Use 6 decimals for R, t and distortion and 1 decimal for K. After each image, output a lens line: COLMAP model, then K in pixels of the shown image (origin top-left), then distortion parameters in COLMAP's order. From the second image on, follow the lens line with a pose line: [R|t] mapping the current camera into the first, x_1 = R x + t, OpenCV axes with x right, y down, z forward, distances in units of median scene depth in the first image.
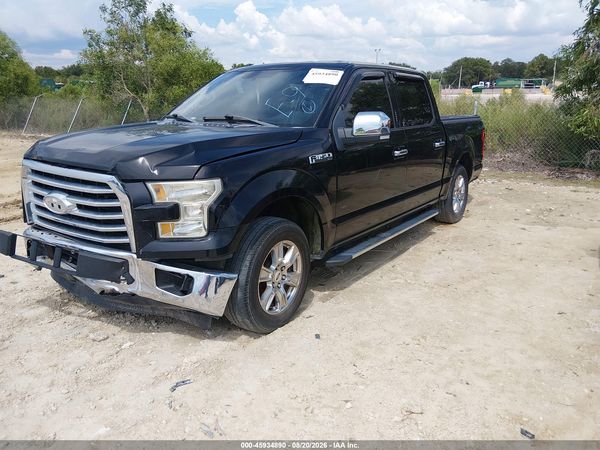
lens RADIAL K [[456.1, 0, 300.0], [0, 456.1, 225.0], [0, 0, 1]] dist [0.089509, -0.167289]
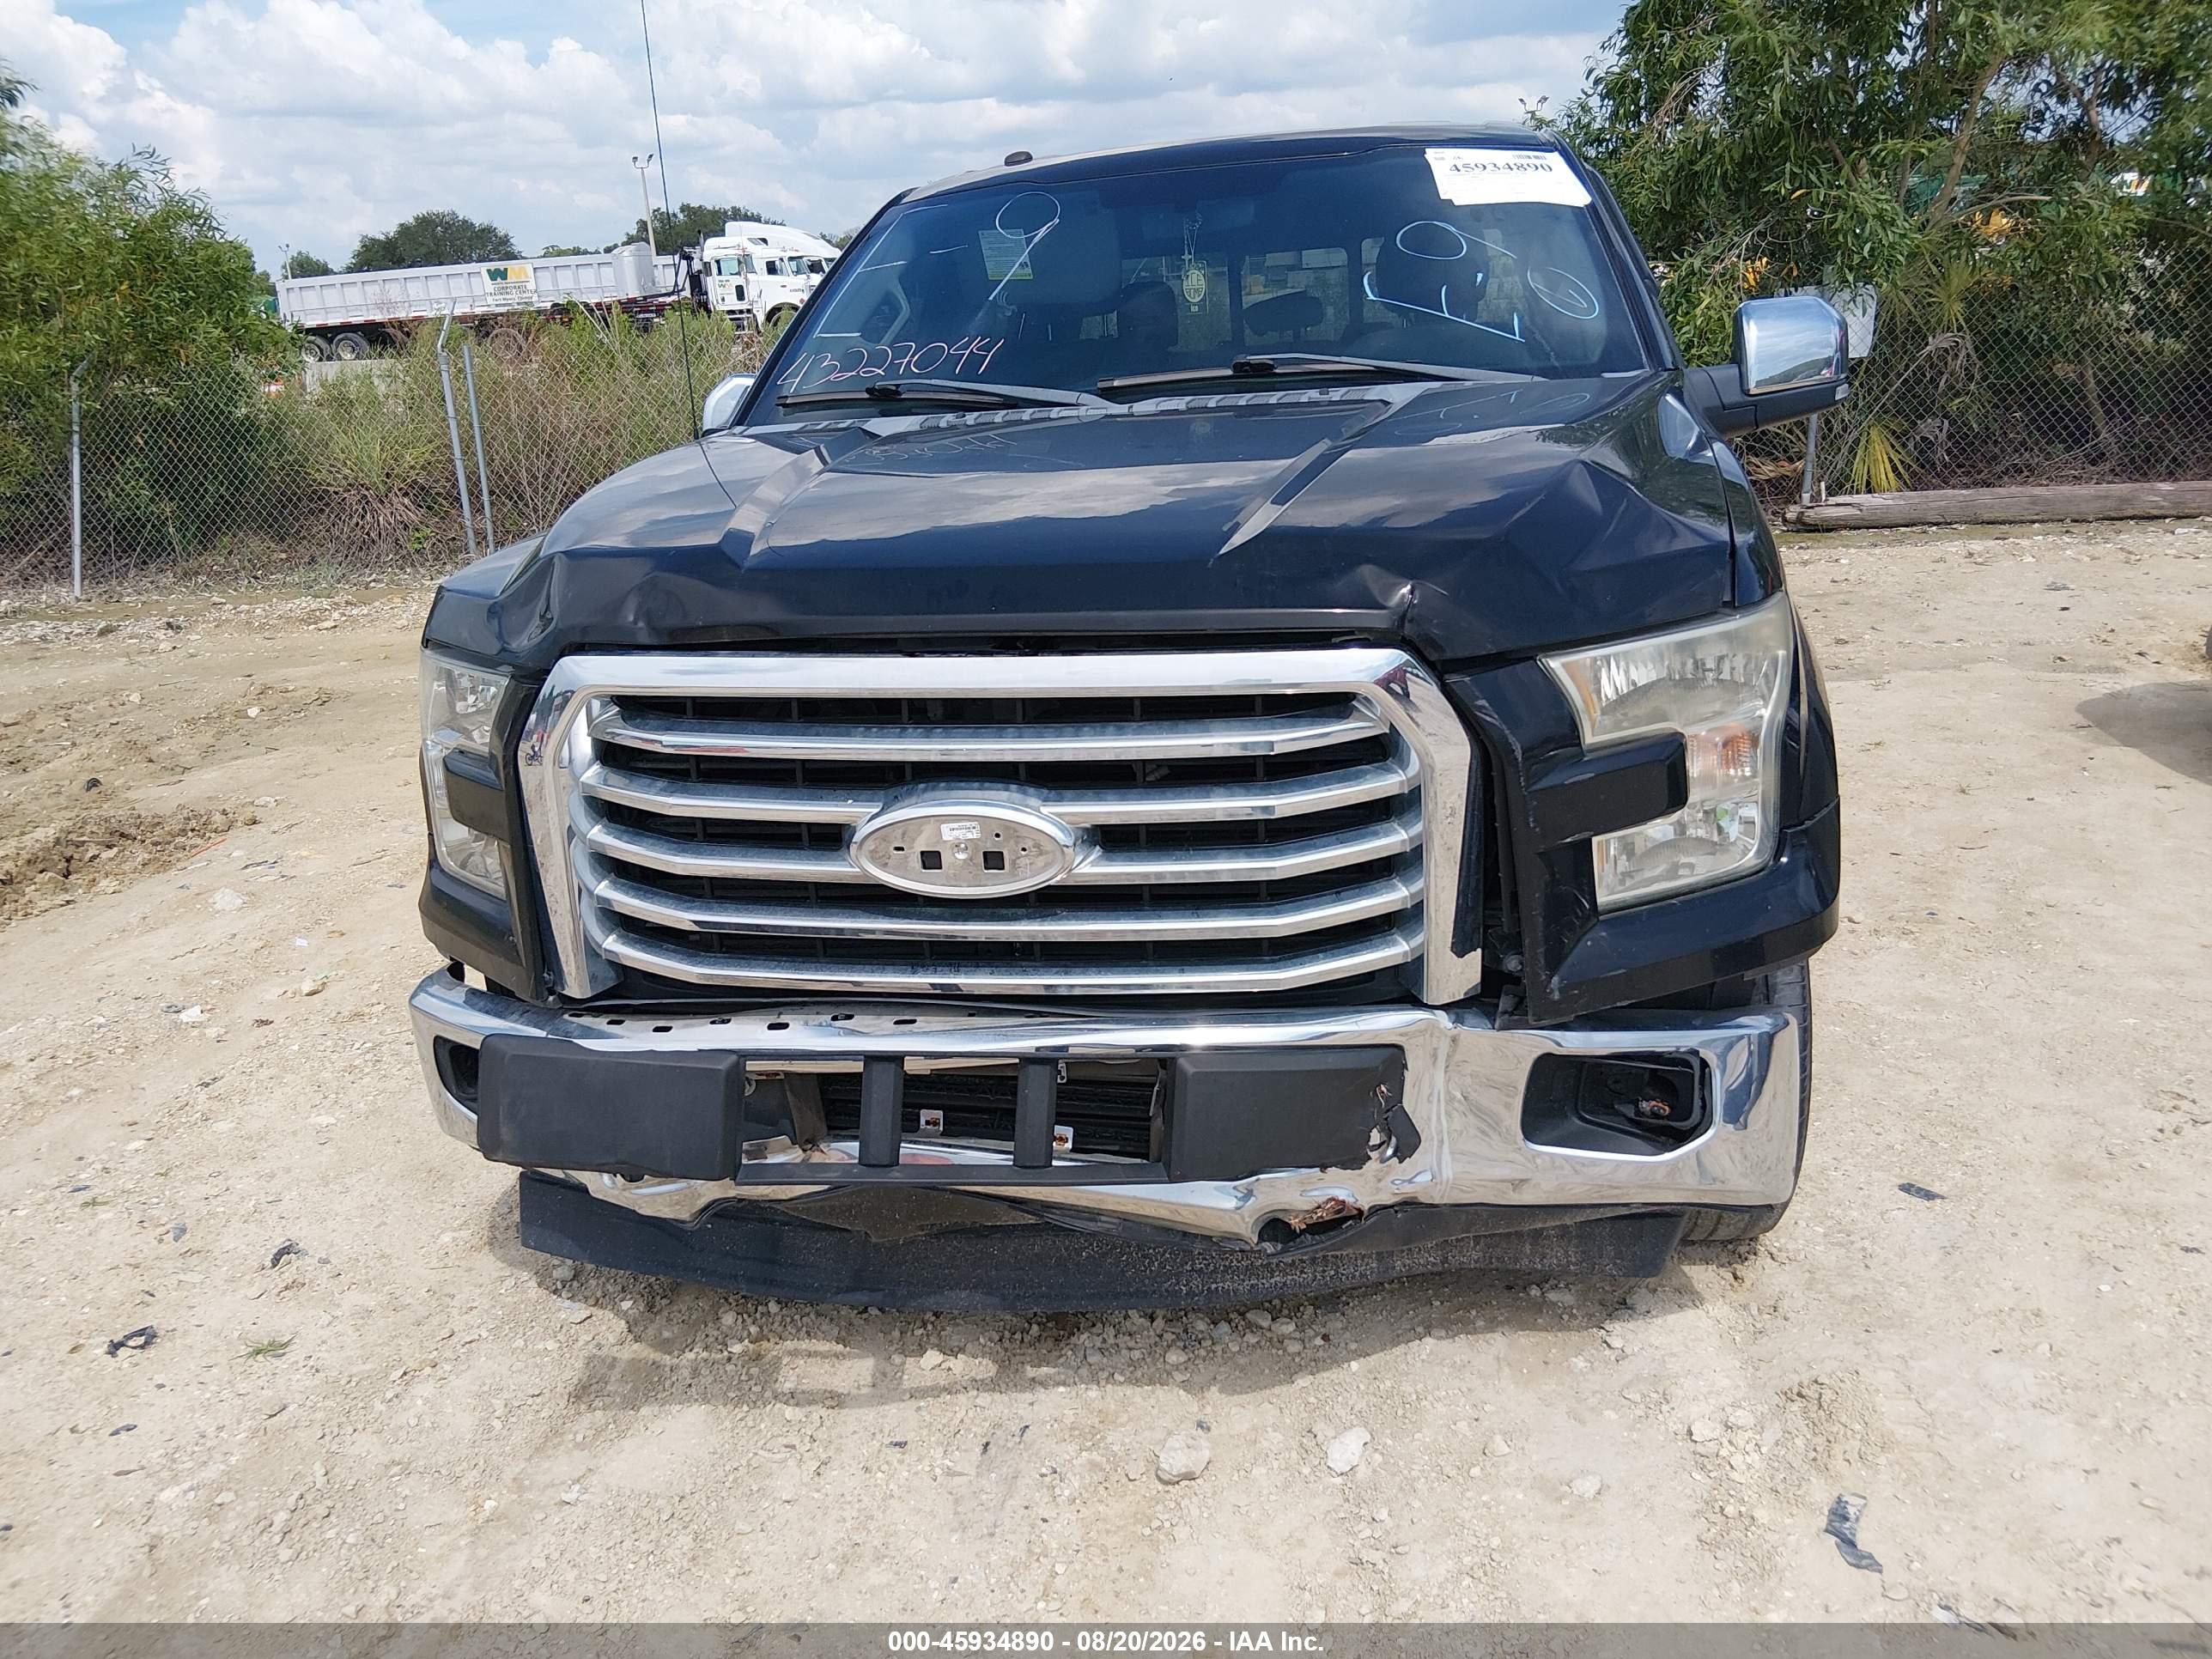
lens RADIAL K [[1683.0, 0, 1097.4], [0, 1683.0, 835.9], [0, 0, 1]] dist [0.071110, -0.121401]
pose [[0.911805, -0.174760, 0.371578, -0.673734], [0.168933, 0.984436, 0.048458, -0.068448], [-0.374263, 0.018588, 0.927136, 0.298780]]
